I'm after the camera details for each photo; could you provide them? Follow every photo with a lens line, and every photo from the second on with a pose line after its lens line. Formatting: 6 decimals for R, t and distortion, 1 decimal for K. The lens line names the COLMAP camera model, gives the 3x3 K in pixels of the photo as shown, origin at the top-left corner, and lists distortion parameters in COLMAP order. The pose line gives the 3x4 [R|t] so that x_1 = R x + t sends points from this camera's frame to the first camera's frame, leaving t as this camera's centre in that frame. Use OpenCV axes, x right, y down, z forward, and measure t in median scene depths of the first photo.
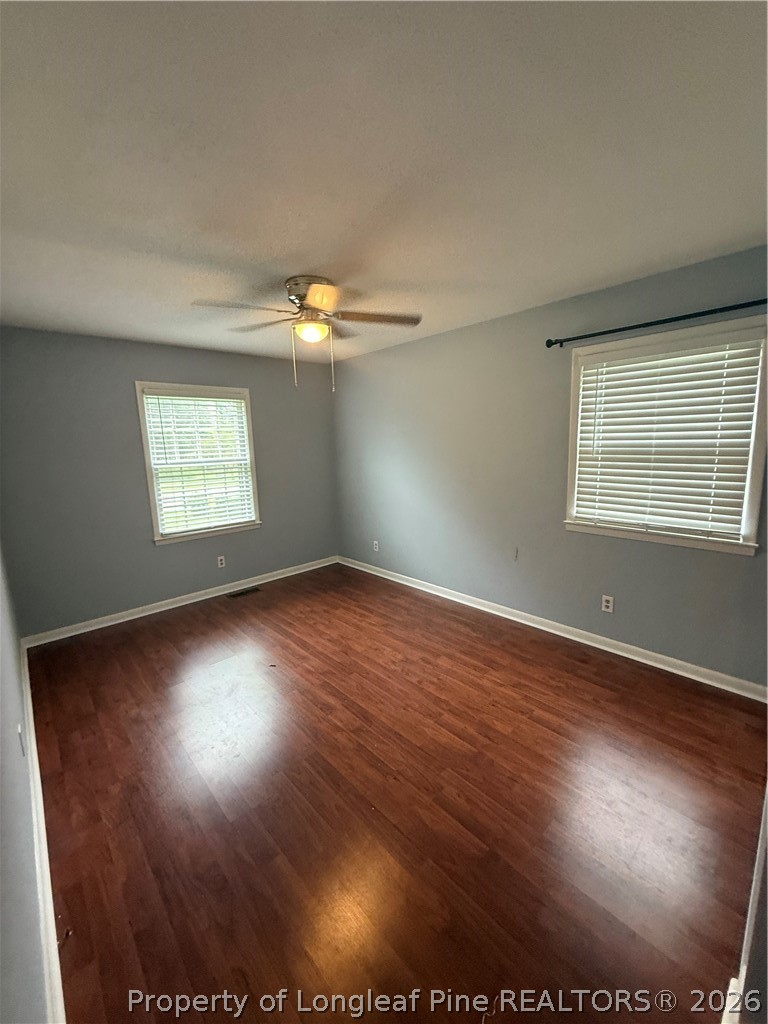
lens RADIAL K [[407.4, 0, 383.3], [0, 407.4, 510.2], [0, 0, 1]] dist [-0.000970, 0.000383]
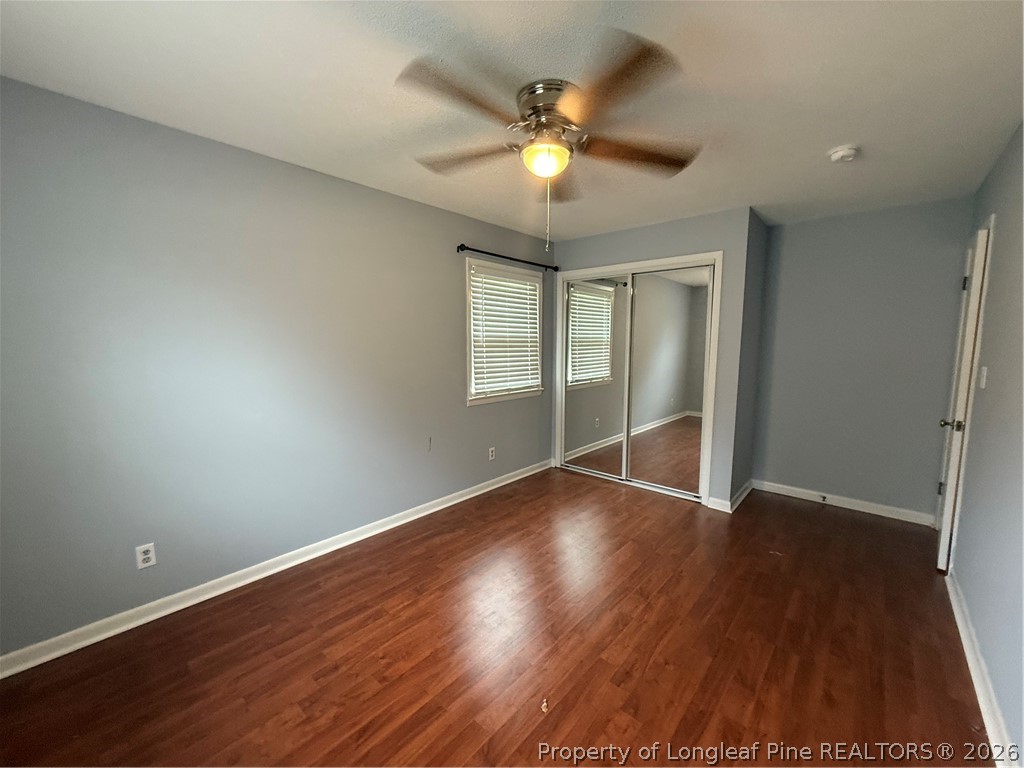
lens RADIAL K [[407.4, 0, 513.9], [0, 407.4, 385.3], [0, 0, 1]] dist [-0.000970, 0.000383]
pose [[-0.094625, -0.075205, 0.992668, -0.746043], [0.176236, 0.980128, 0.091055, -0.097115], [-0.979789, 0.183559, -0.079491, 0.956945]]
